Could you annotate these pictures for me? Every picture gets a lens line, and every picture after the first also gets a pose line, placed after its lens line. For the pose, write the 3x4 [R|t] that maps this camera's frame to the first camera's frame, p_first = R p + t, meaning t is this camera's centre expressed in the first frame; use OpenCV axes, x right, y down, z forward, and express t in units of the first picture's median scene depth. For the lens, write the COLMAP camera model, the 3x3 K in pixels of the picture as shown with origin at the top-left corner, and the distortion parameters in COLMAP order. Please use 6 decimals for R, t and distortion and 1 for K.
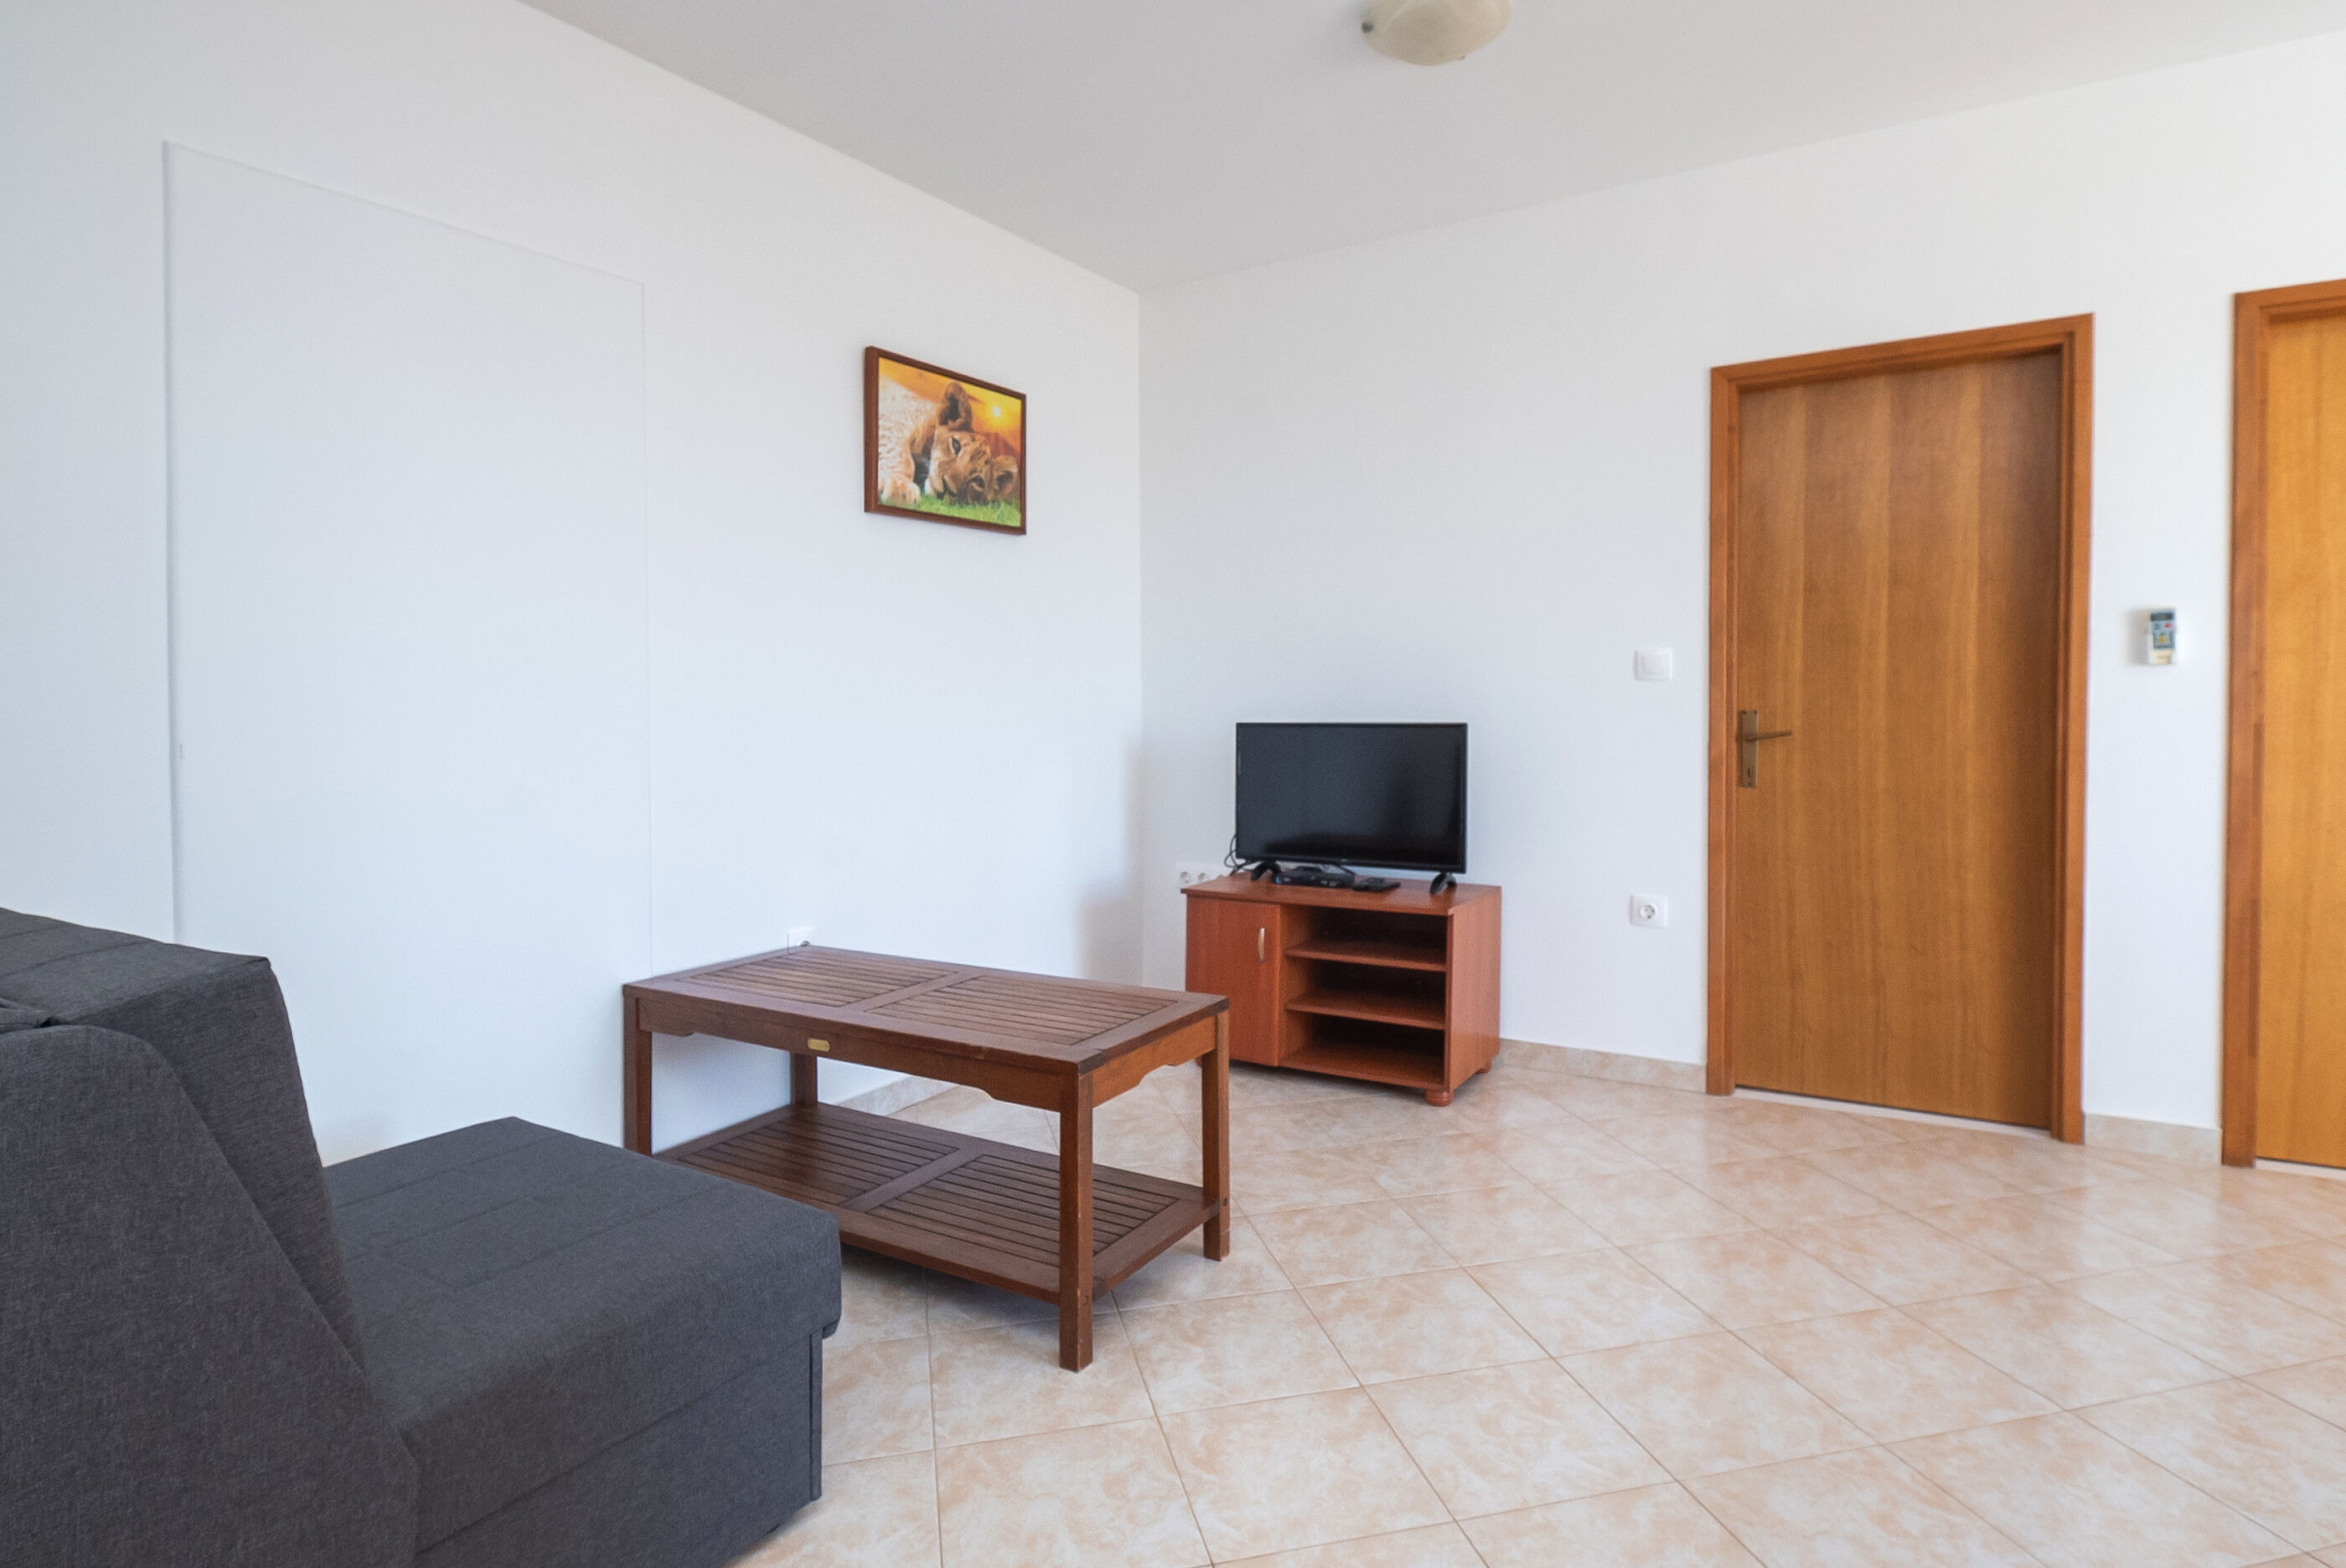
lens RADIAL K [[1182.9, 0, 1169.4], [0, 1182.9, 710.1], [0, 0, 1]] dist [-0.032206, -0.000080]
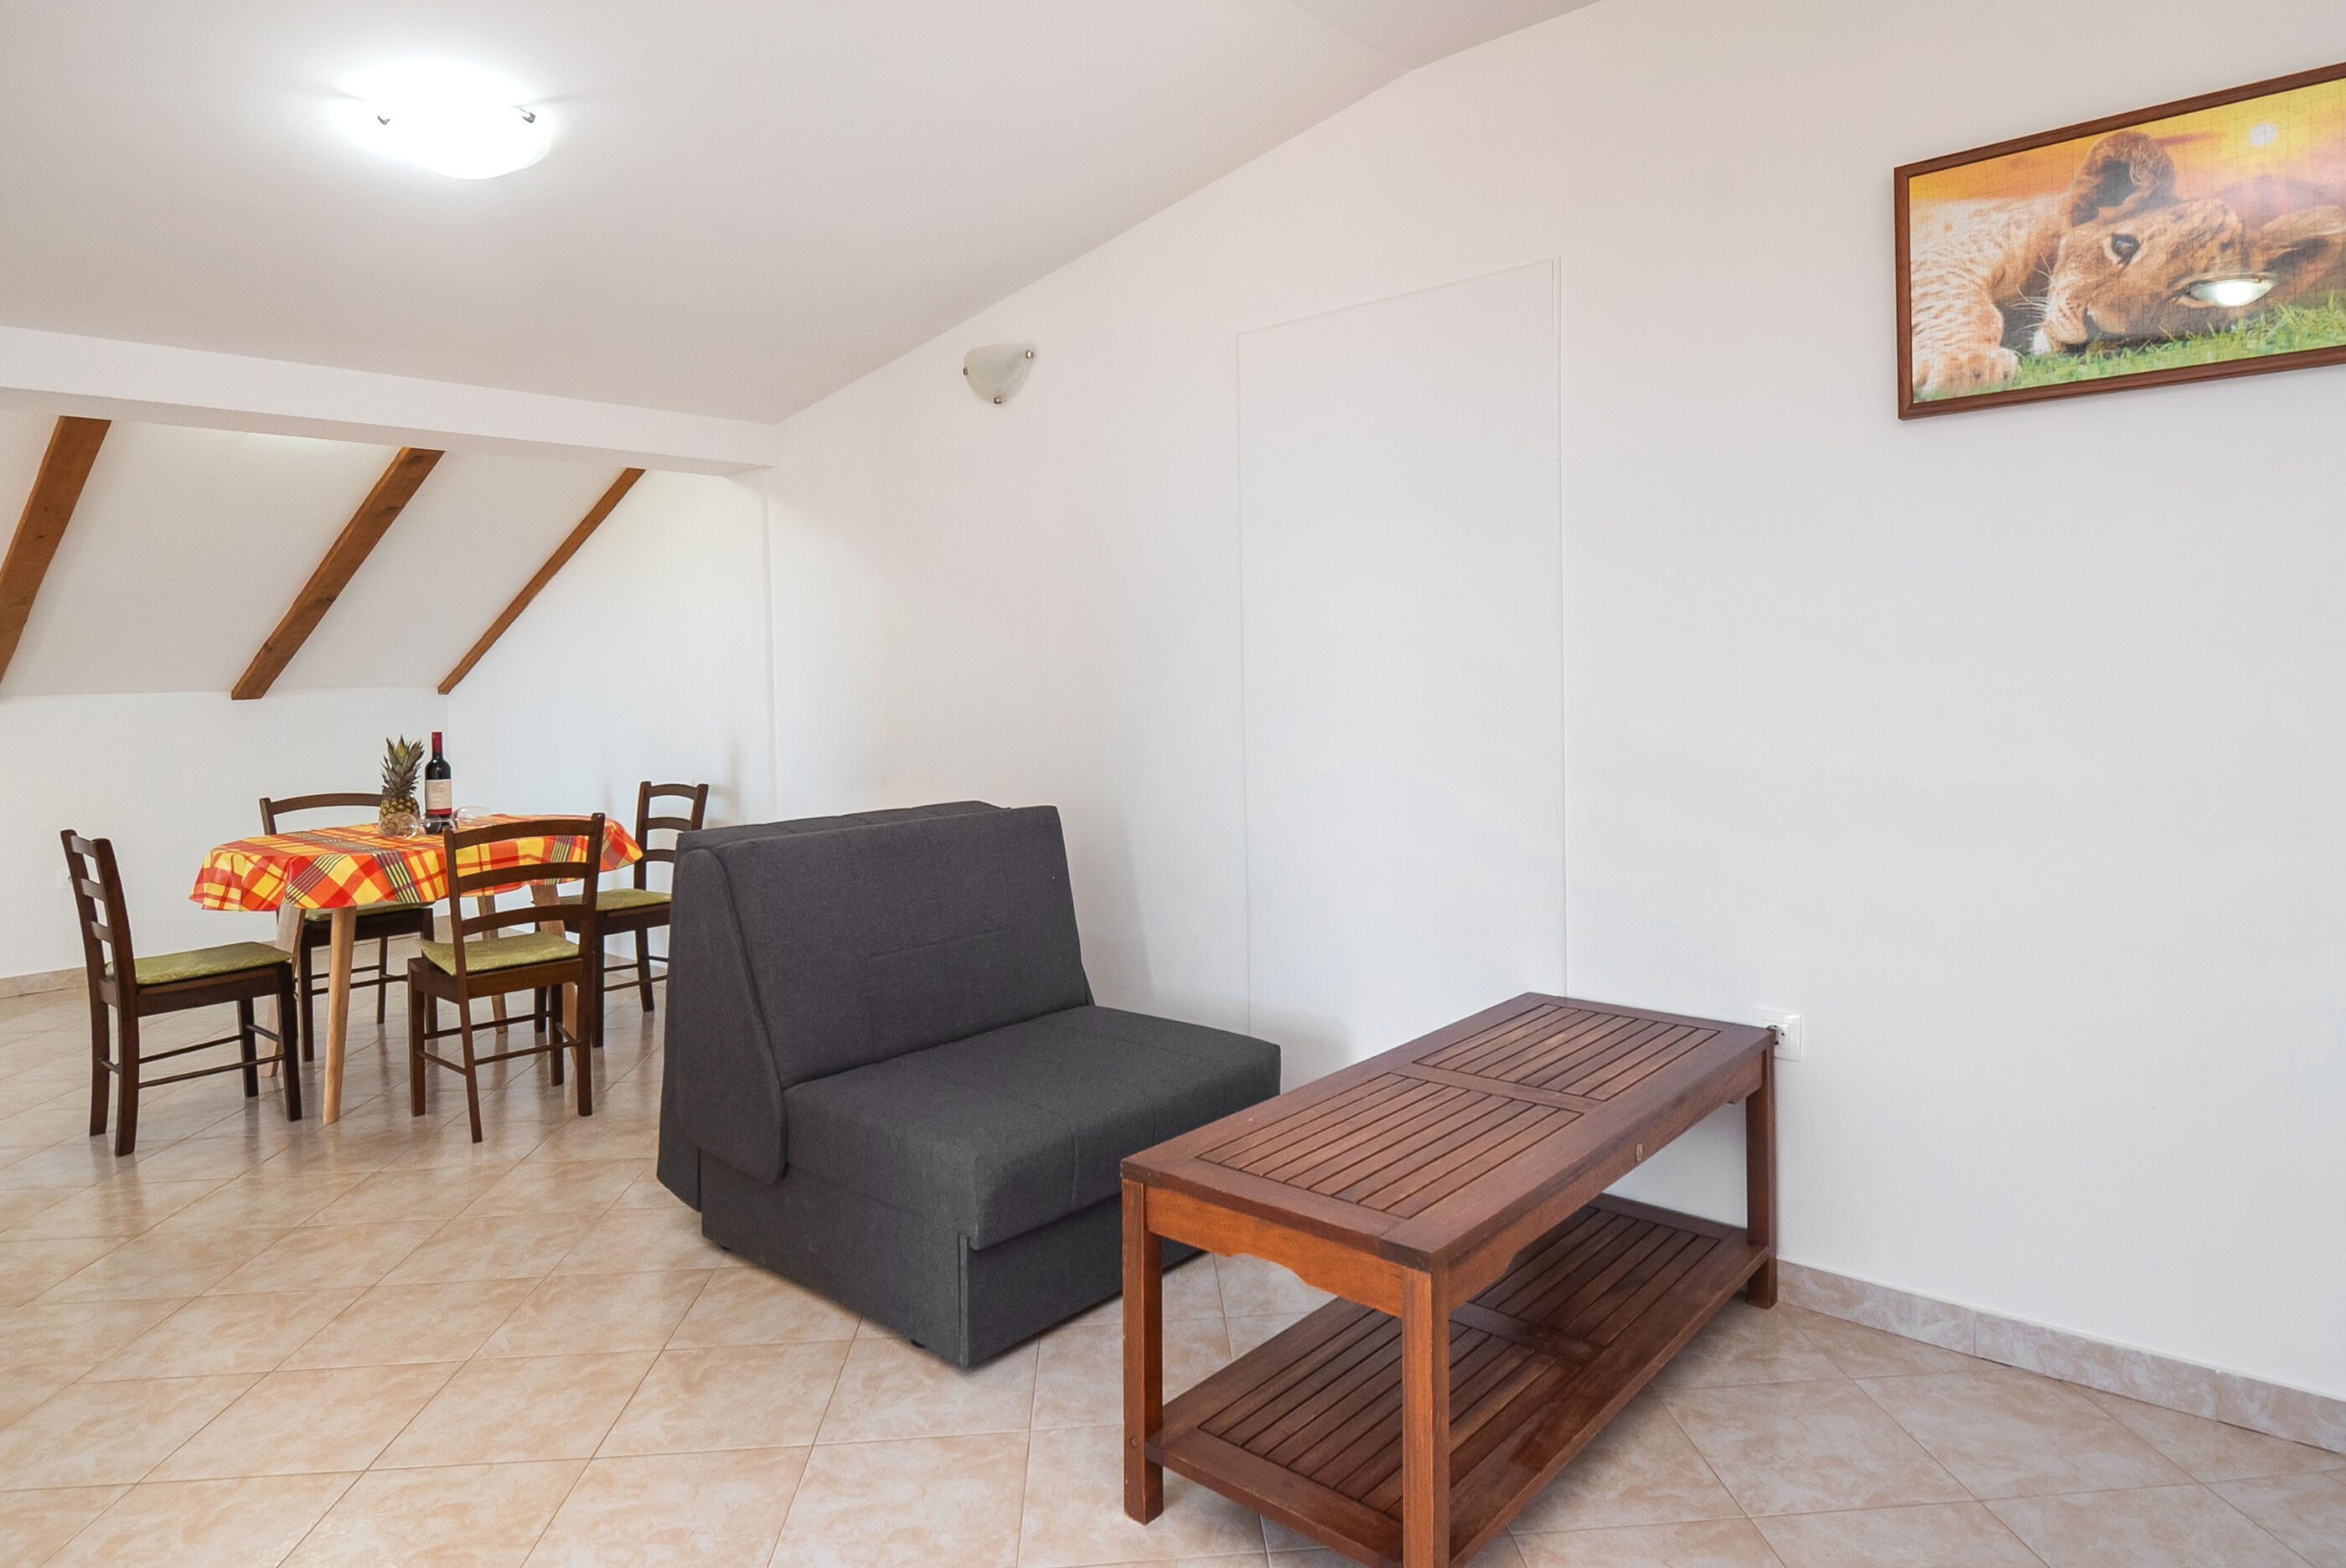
lens RADIAL K [[1324.6, 0, 1225.1], [0, 1324.6, 663.7], [0, 0, 1]] dist [-0.001325, -0.000374]
pose [[-0.125512, -0.000355, -0.992092, 0.501076], [0.002625, 0.999996, -0.000690, -0.031529], [0.992089, -0.002691, -0.125511, 0.688106]]
